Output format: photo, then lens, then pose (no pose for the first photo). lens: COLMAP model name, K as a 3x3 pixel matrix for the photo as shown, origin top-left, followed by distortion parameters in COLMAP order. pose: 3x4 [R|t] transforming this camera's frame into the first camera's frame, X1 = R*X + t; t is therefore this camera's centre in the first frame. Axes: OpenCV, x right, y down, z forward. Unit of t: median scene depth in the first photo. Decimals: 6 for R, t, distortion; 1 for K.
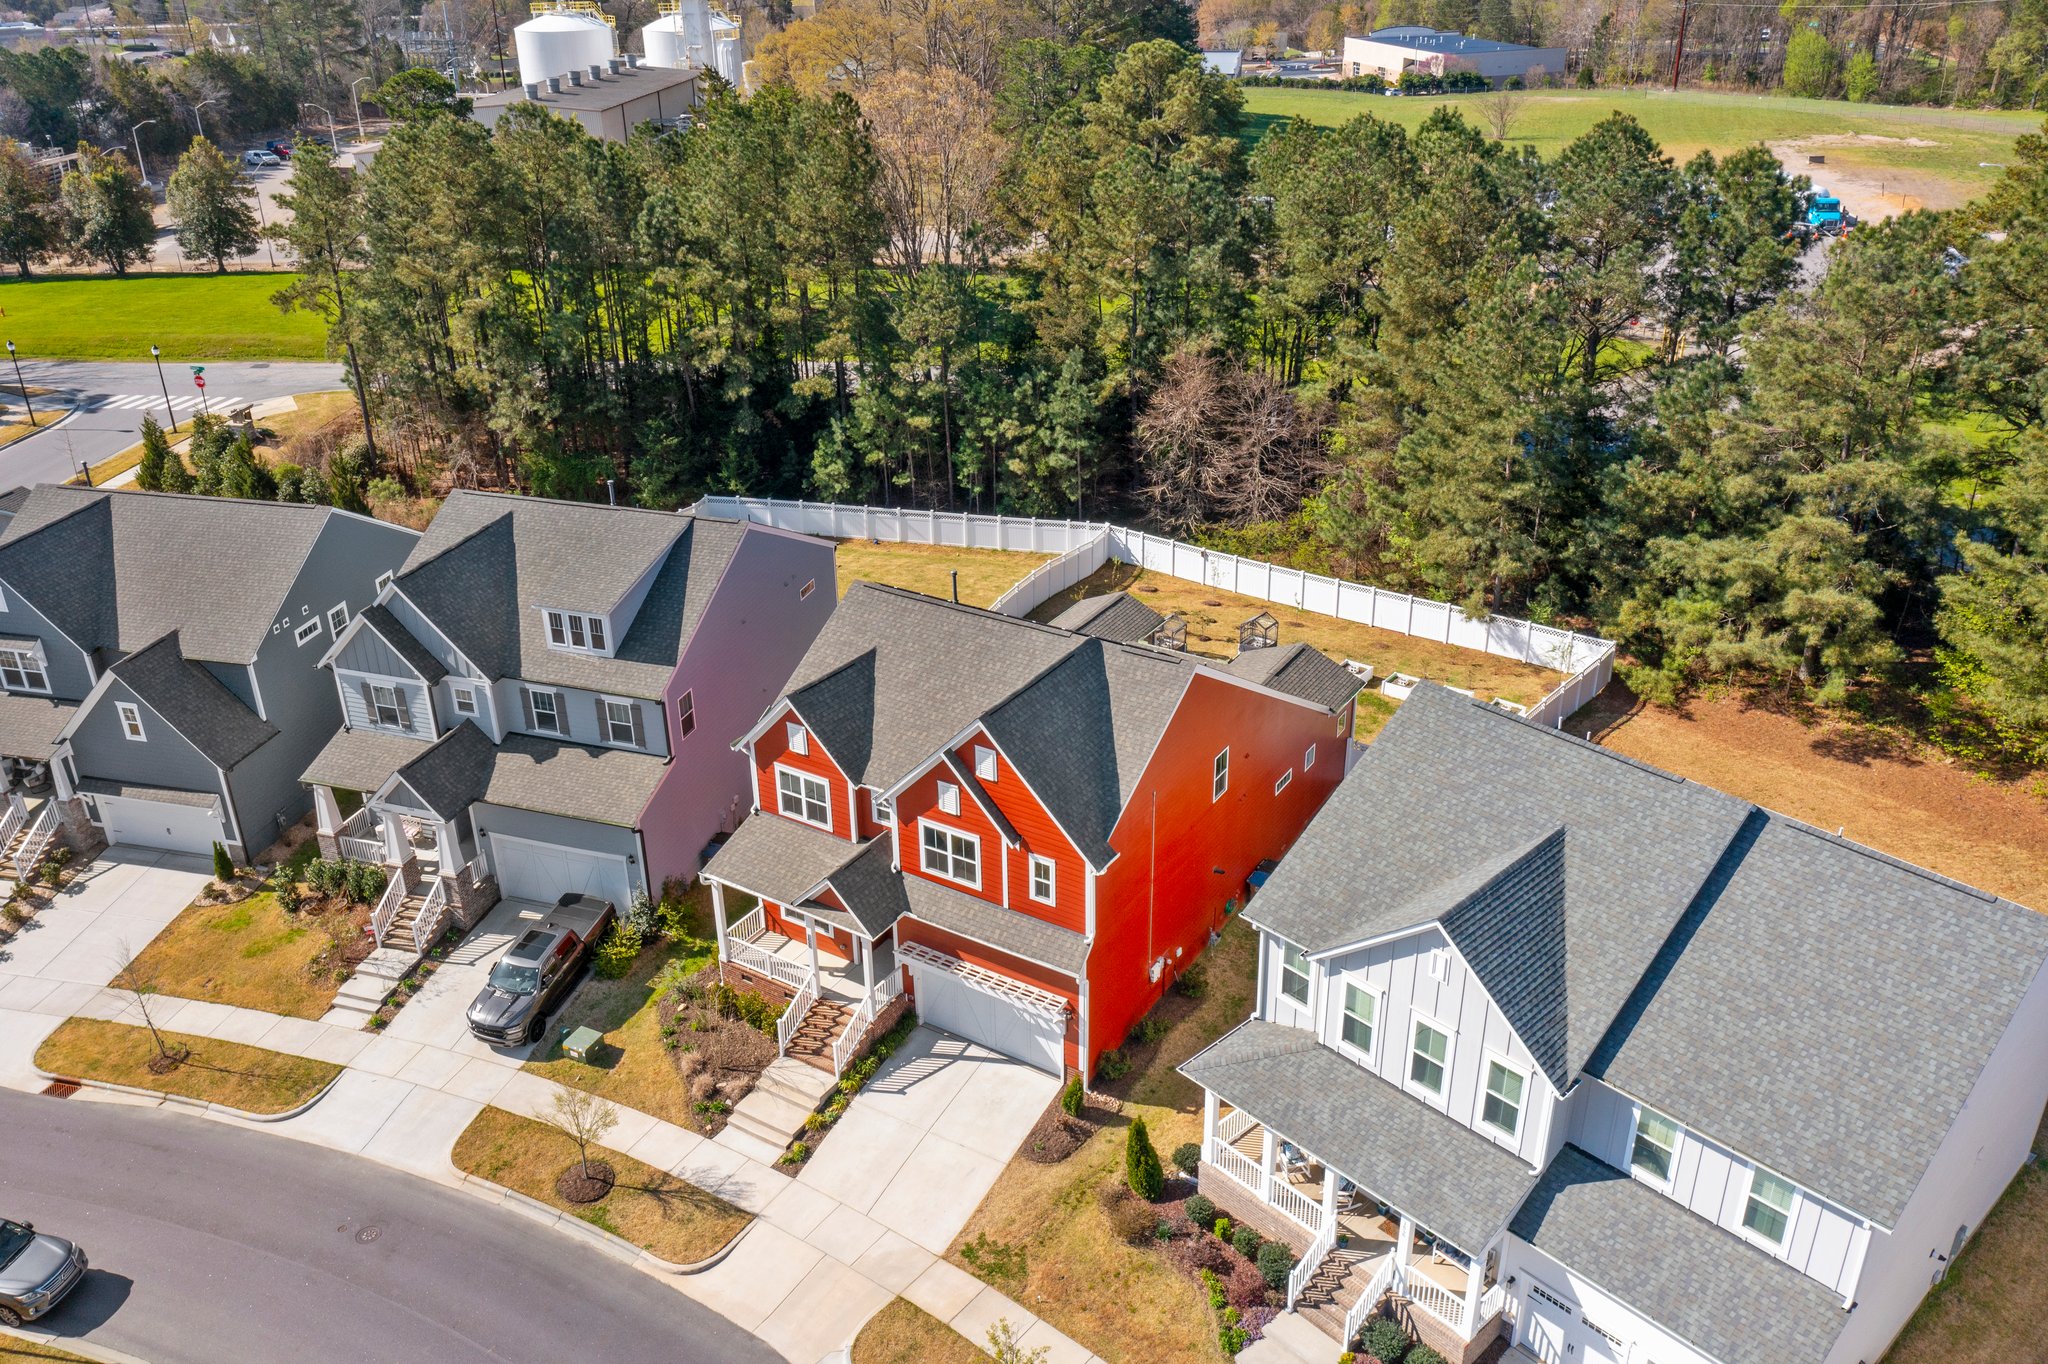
lens RADIAL K [[1613.8, 0, 1041.2], [0, 1613.8, 724.7], [0, 0, 1]] dist [-0.002891, -0.000088]
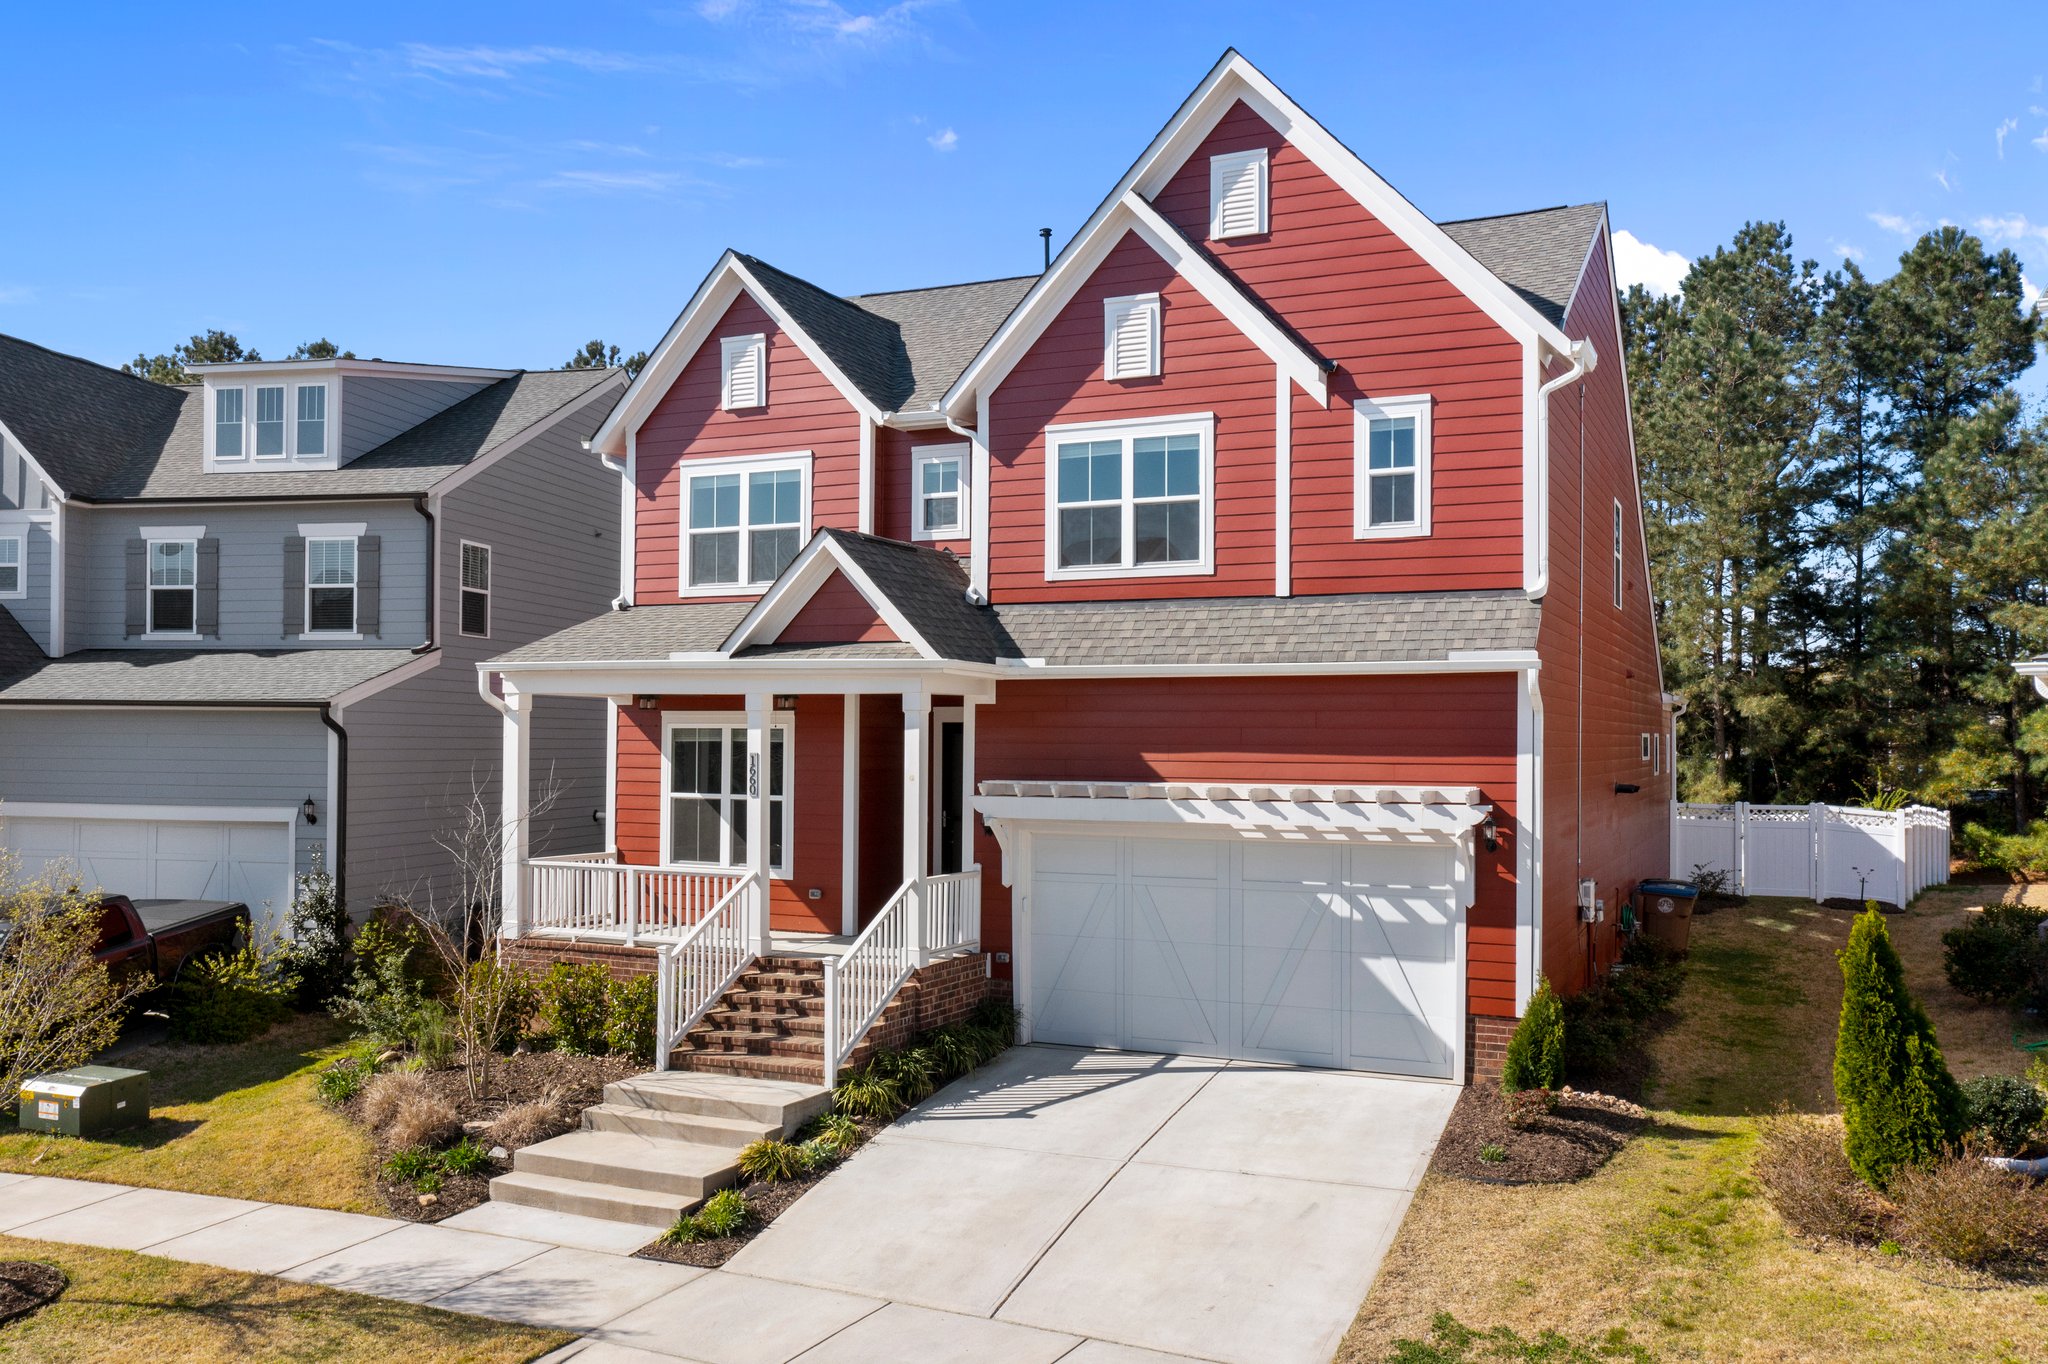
lens RADIAL K [[1658.2, 0, 1033.6], [0, 1658.2, 766.1], [0, 0, 1]] dist [0.000043, 0.002923]
pose [[0.993091, 0.015692, 0.116295, -0.120283], [0.040021, 0.886314, -0.461351, 0.312580], [-0.110314, 0.462818, 0.879563, 0.623355]]
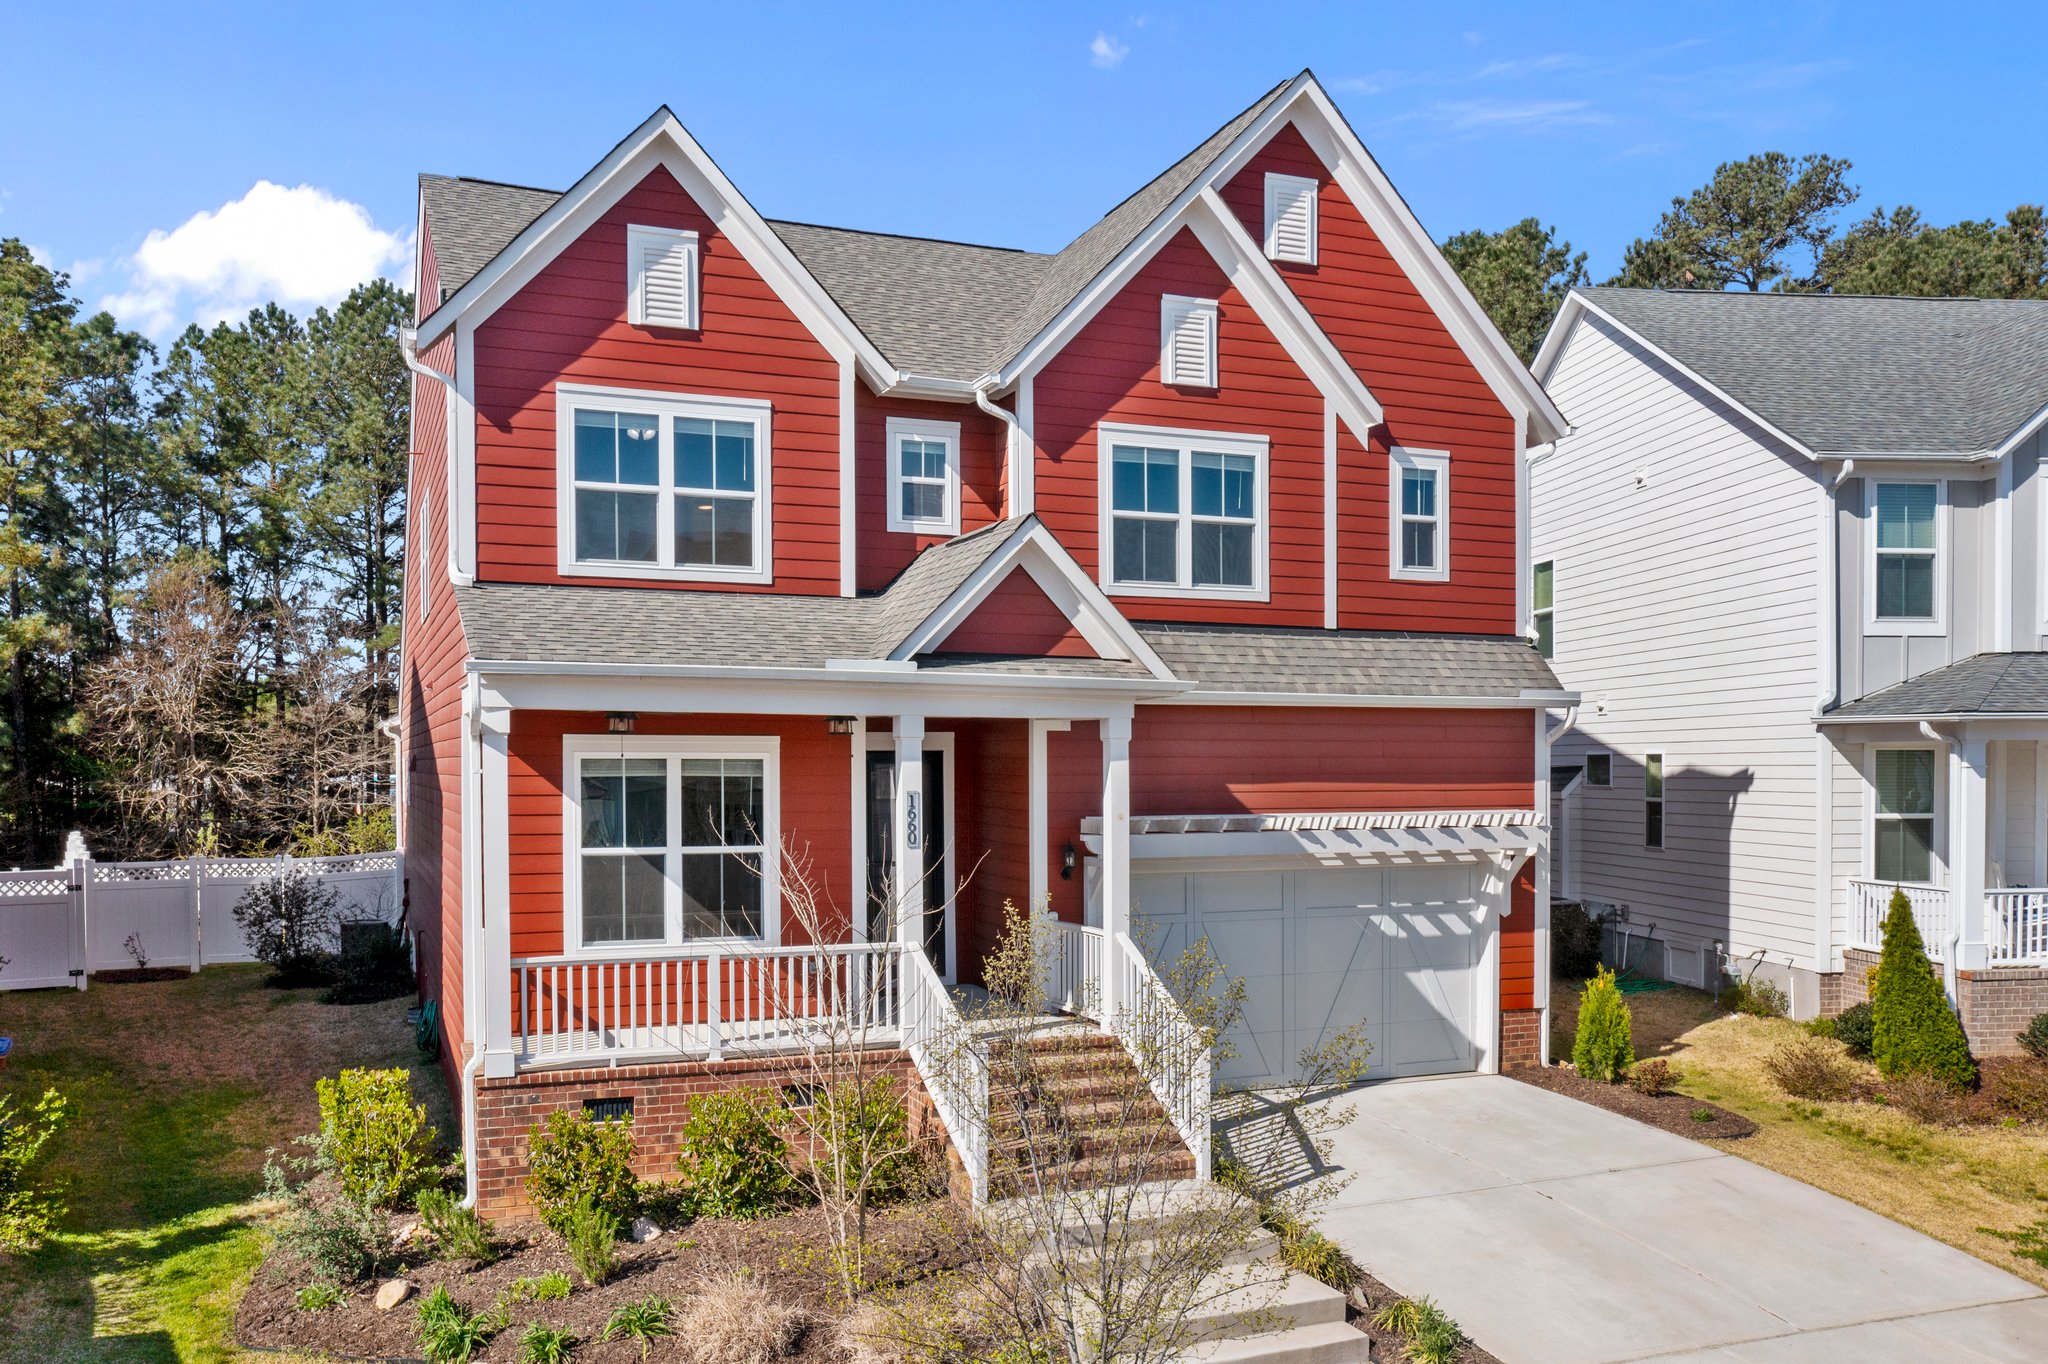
lens RADIAL K [[1648.5, 0, 1032.7], [0, 1648.5, 853.7], [0, 0, 1]] dist [-0.001198, -0.000089]
pose [[0.588167, -0.028510, 0.808237, -0.374107], [0.382376, 0.890423, -0.246851, 0.220855], [-0.712635, 0.454240, 0.534619, 0.800015]]
